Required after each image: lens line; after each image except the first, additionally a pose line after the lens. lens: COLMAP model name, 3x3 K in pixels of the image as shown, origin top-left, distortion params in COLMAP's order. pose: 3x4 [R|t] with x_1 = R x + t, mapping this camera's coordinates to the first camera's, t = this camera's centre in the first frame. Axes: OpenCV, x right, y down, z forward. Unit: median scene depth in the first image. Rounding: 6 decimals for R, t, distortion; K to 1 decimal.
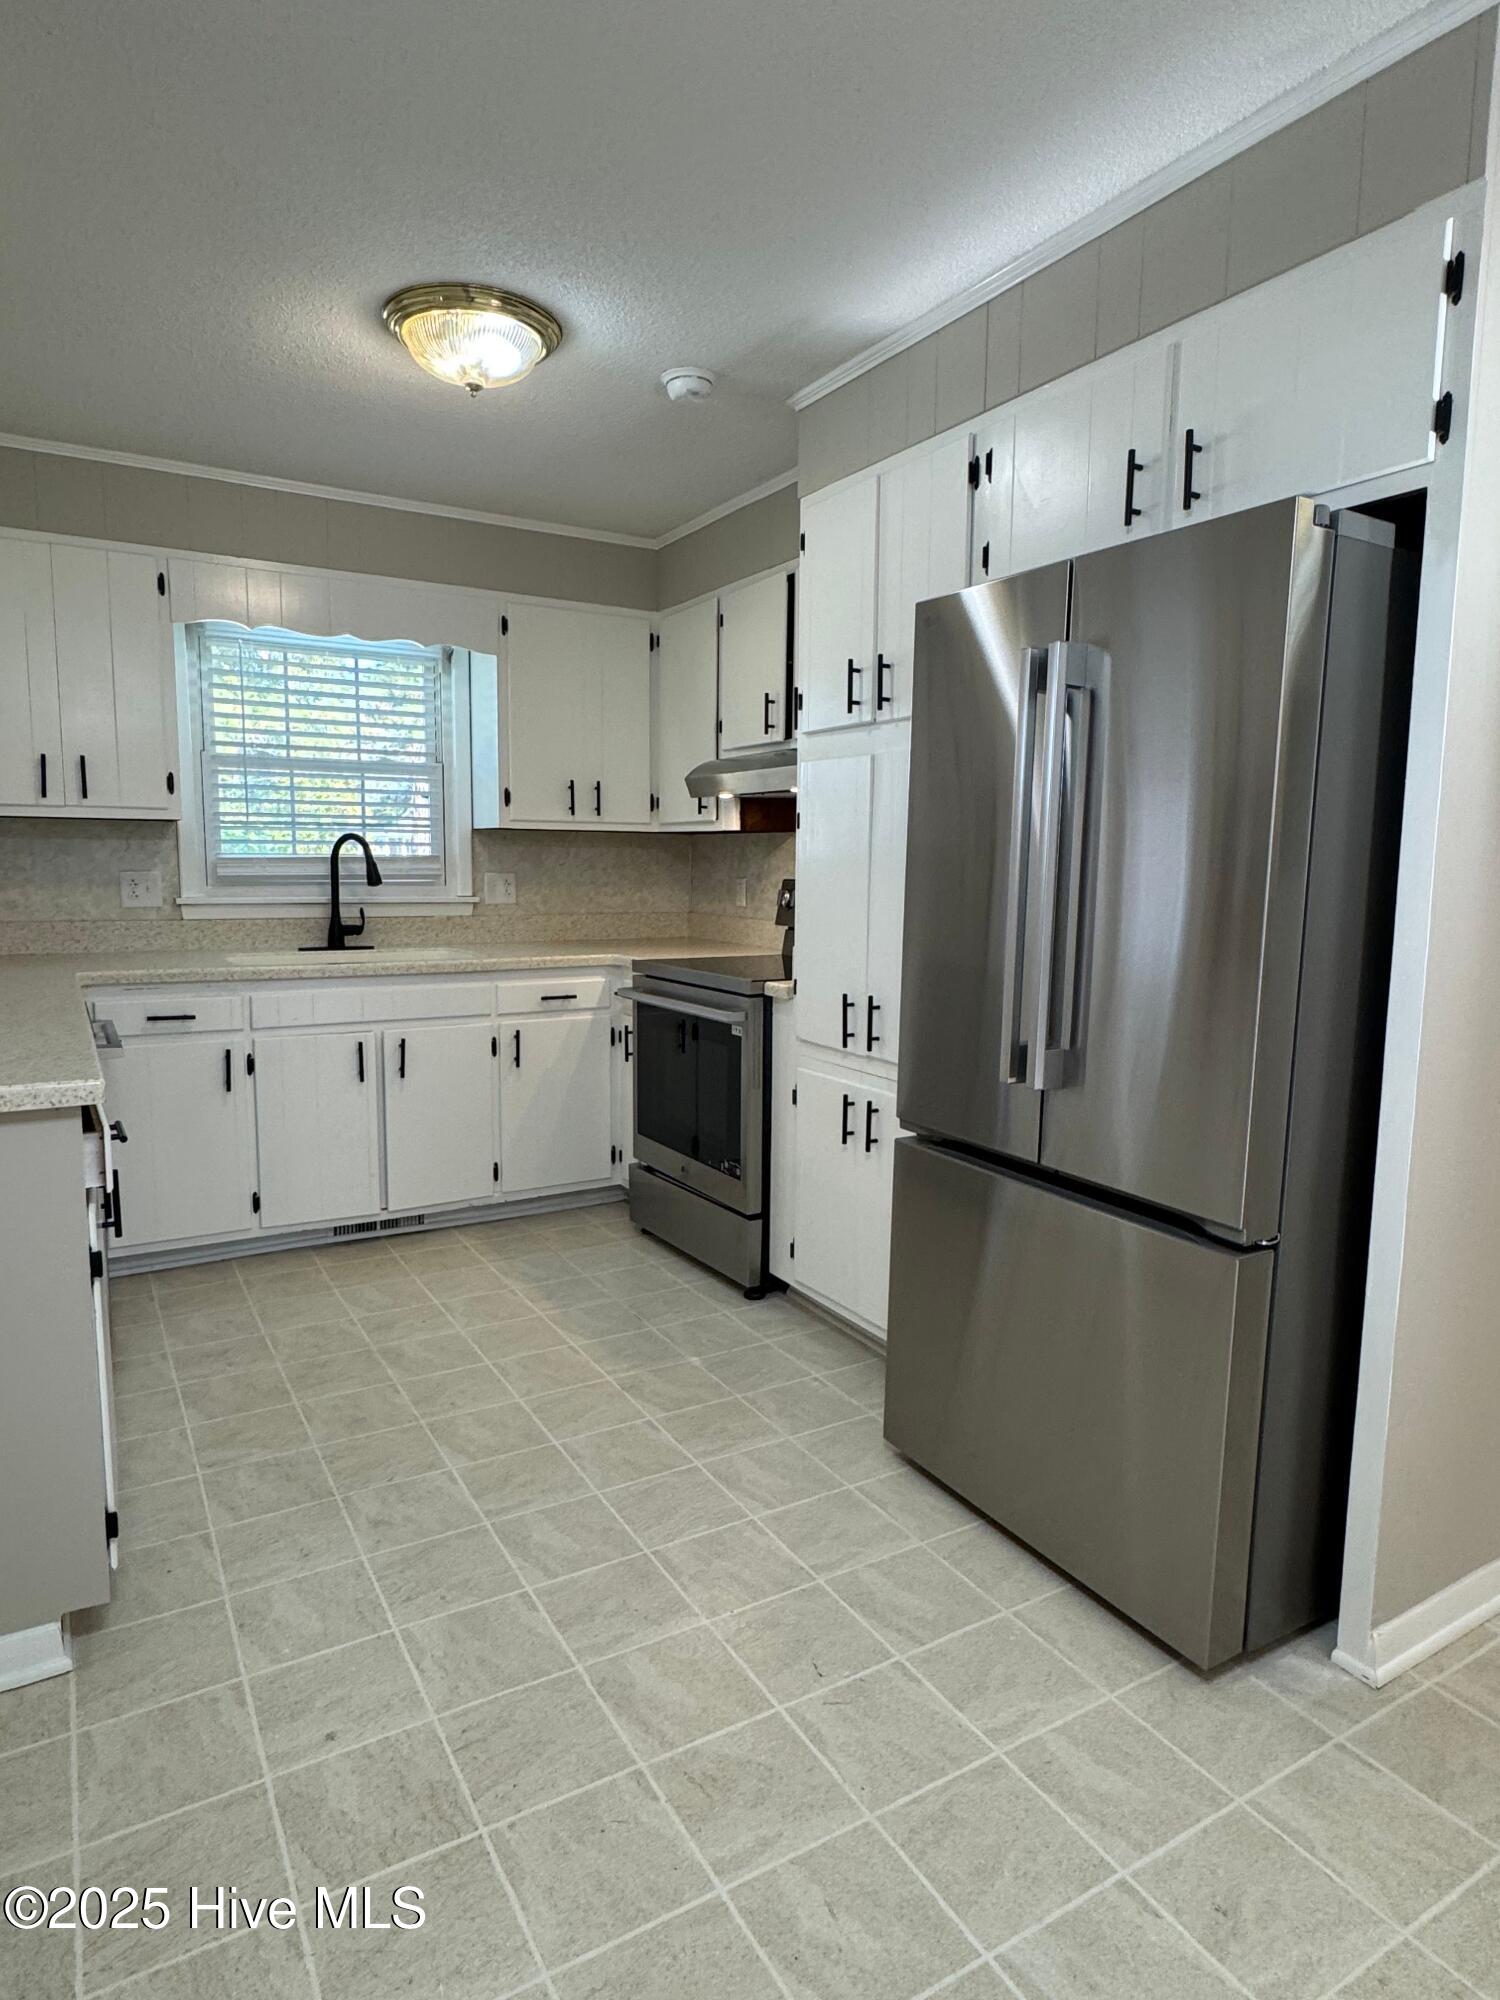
lens RADIAL K [[1167.2, 0, 750.0], [0, 1167.2, 1000.0], [0, 0, 1]] dist [0.001200, 0.000289]
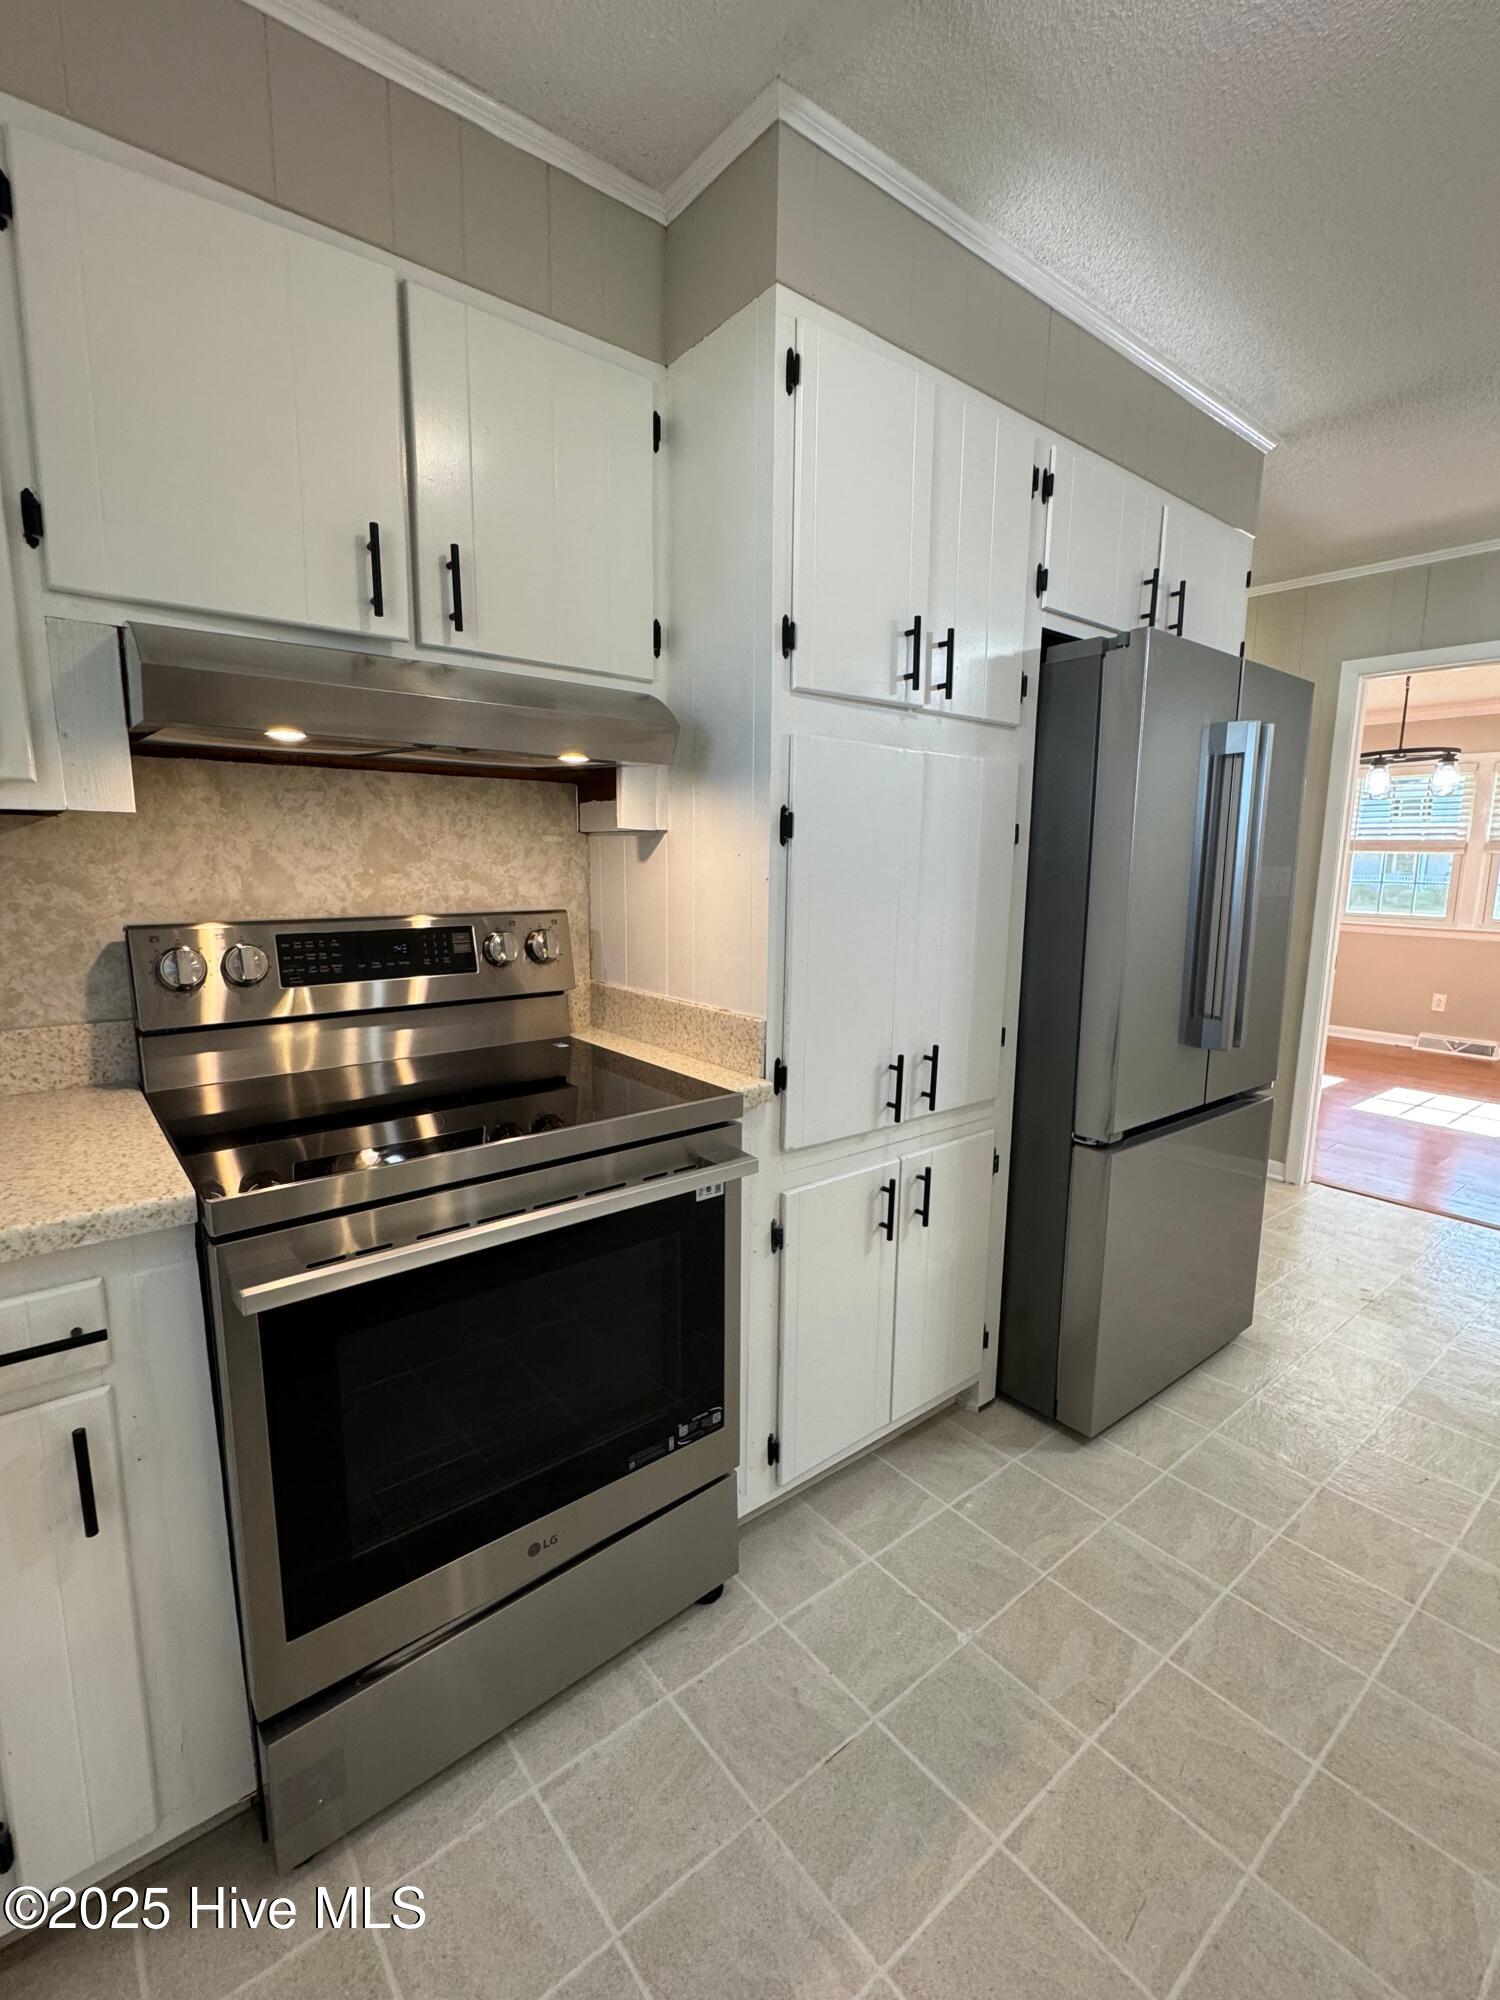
lens RADIAL K [[901.2, 0, 750.0], [0, 901.2, 1000.0], [0, 0, 1]] dist [0.000203, 0.000179]
pose [[-0.141728, -0.168078, 0.975532, -0.483069], [0.109336, 0.976792, 0.184179, -0.162076], [-0.983849, 0.132764, -0.120061, 1.153983]]
